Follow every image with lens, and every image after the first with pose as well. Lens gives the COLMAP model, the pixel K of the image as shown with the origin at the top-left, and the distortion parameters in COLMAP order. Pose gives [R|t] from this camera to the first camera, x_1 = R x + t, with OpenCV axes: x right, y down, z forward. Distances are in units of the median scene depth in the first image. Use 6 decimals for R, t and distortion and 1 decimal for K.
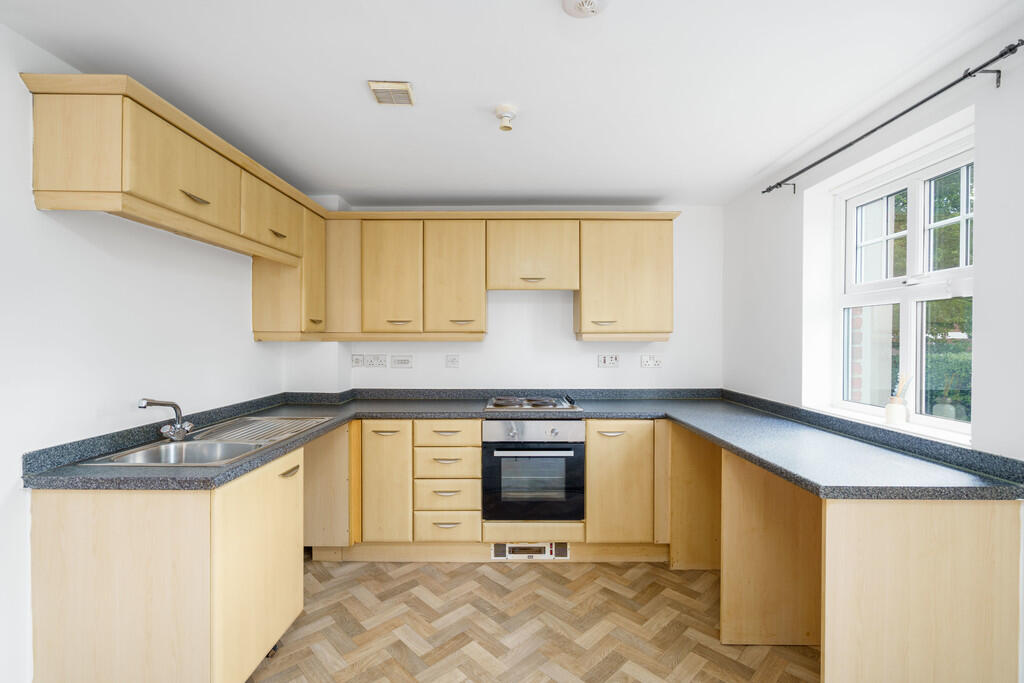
lens RADIAL K [[477.2, 0, 512.0], [0, 477.2, 341.5], [0, 0, 1]] dist [-0.002095, -0.000309]
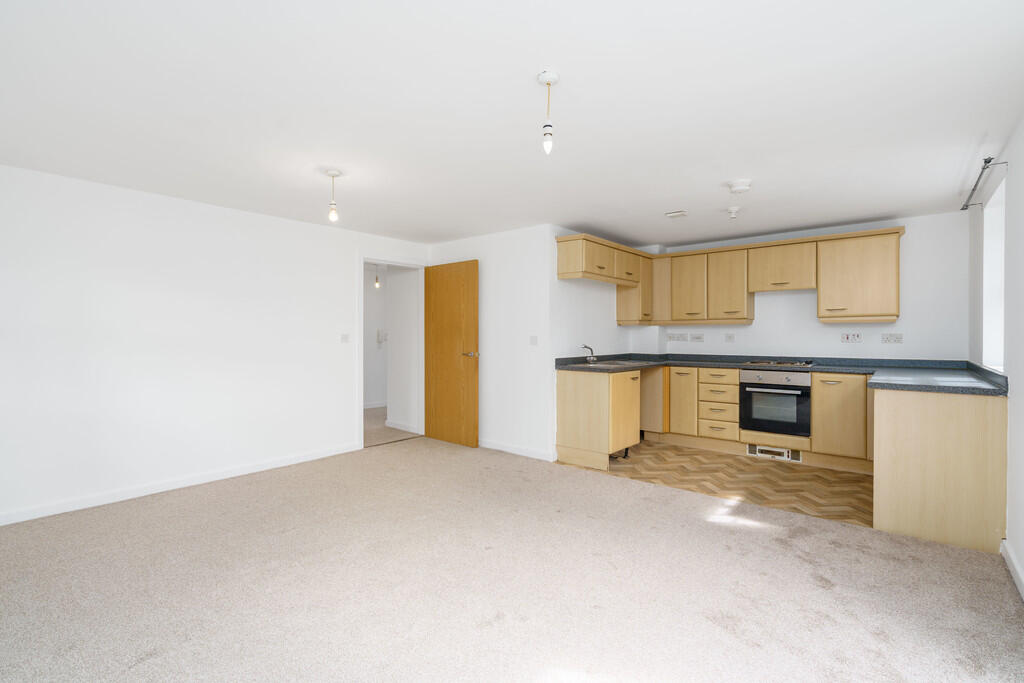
lens RADIAL K [[477.2, 0, 512.0], [0, 477.2, 341.5], [0, 0, 1]] dist [-0.002095, -0.000309]
pose [[0.781383, 0.006239, -0.624020, 0.362318], [-0.001907, 0.999969, 0.007610, 0.052408], [0.624049, -0.004757, 0.781371, -0.832622]]
